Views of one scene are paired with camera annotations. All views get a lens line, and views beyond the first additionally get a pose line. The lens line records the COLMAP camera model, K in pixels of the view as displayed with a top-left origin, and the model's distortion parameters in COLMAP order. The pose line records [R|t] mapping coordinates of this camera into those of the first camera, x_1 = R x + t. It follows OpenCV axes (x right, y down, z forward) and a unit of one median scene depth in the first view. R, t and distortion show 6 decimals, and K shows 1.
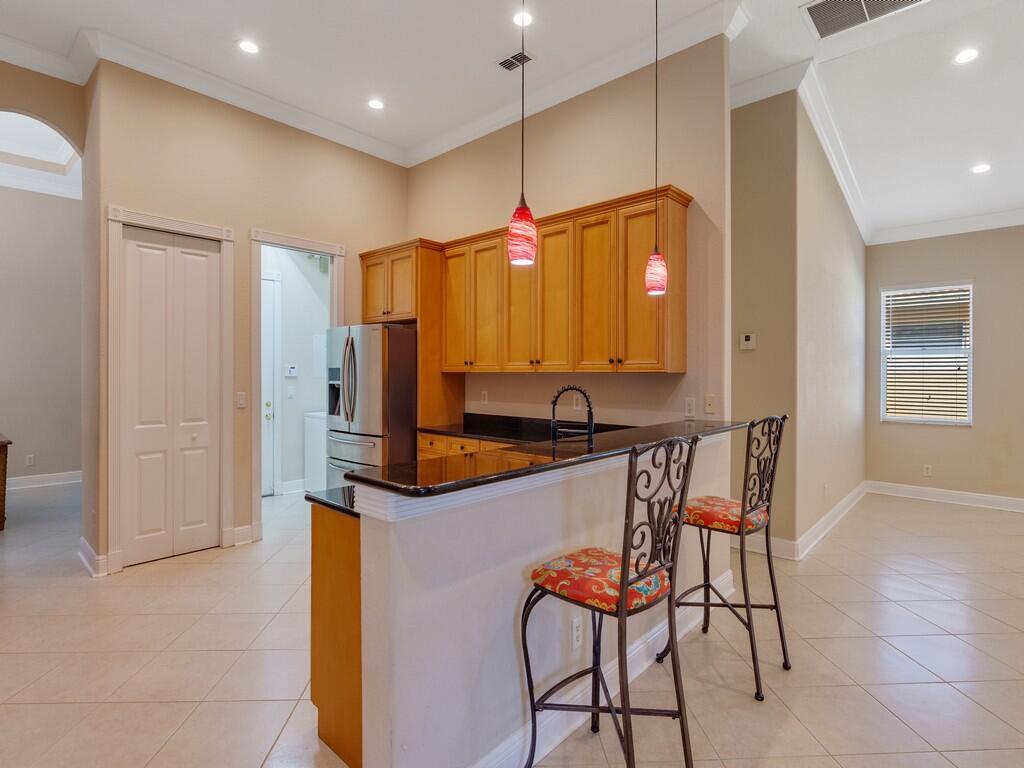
lens RADIAL K [[519.9, 0, 510.5], [0, 519.9, 374.1], [0, 0, 1]] dist [-0.001599, -0.000139]
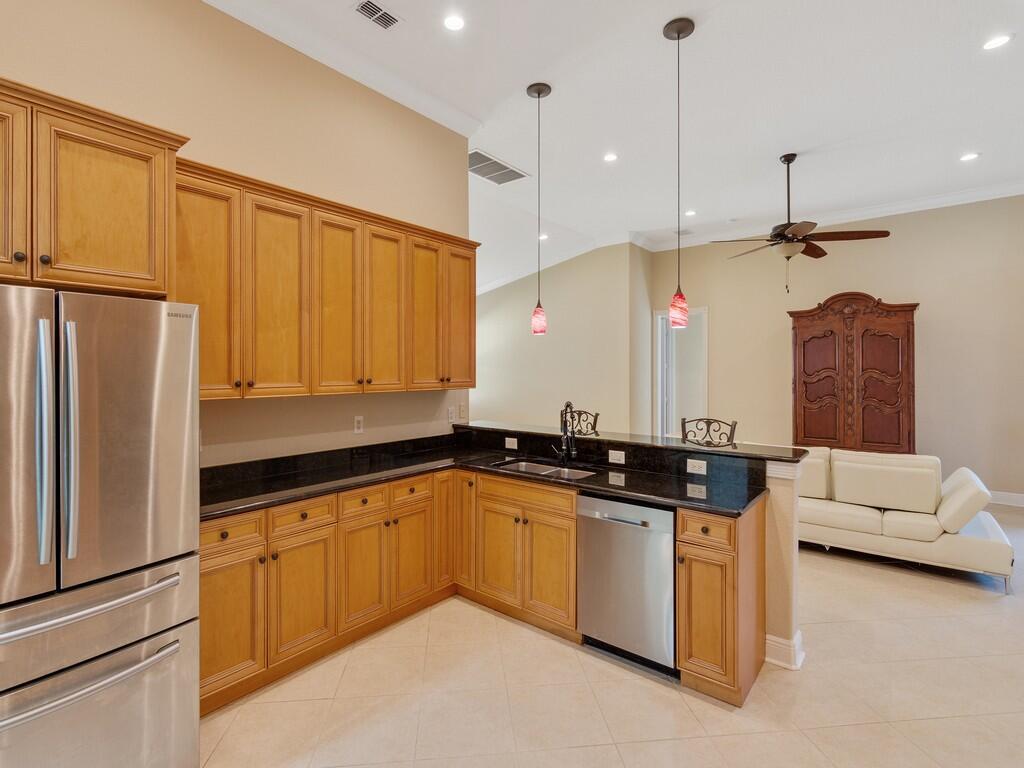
lens RADIAL K [[499.3, 0, 504.6], [0, 499.3, 368.7], [0, 0, 1]] dist [0.000711, -0.000095]
pose [[-0.059809, -0.003305, 0.998204, -0.743633], [0.003298, 0.999988, 0.003509, -0.044459], [-0.998204, 0.003502, -0.059797, 0.799835]]
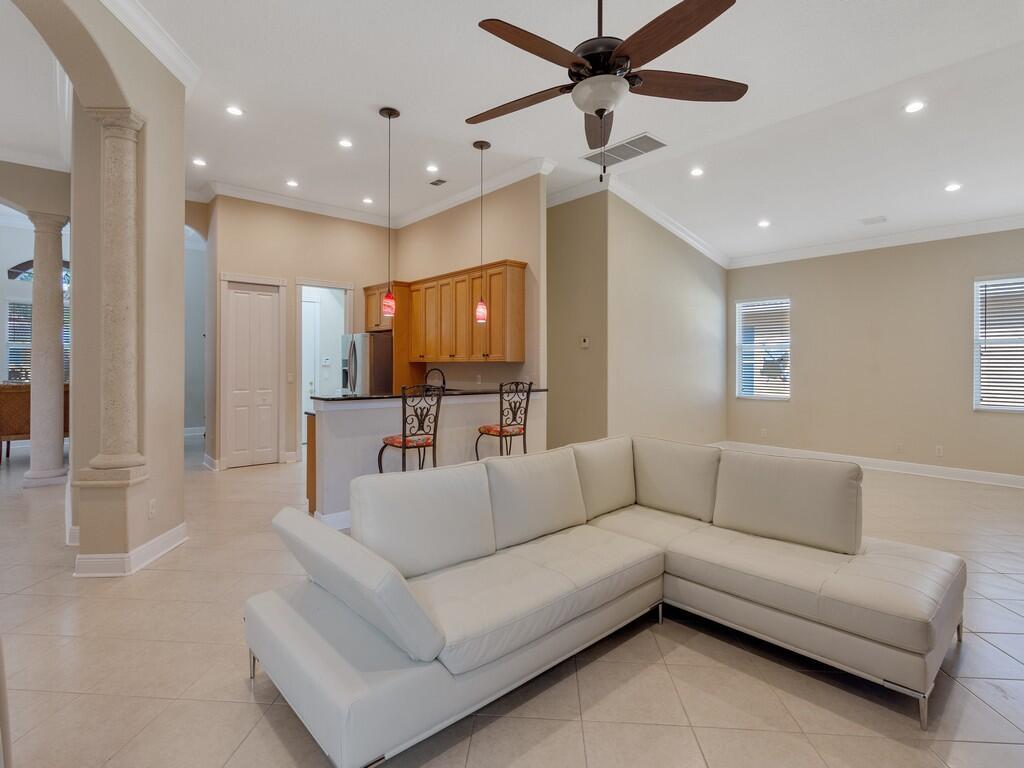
lens RADIAL K [[519.5, 0, 508.0], [0, 519.5, 361.8], [0, 0, 1]] dist [0.001421, -0.000165]
pose [[0.992972, -0.000972, -0.118342, 0.419394], [0.000171, 0.999977, -0.006771, 0.008094], [0.118345, 0.006703, 0.992950, -0.651198]]
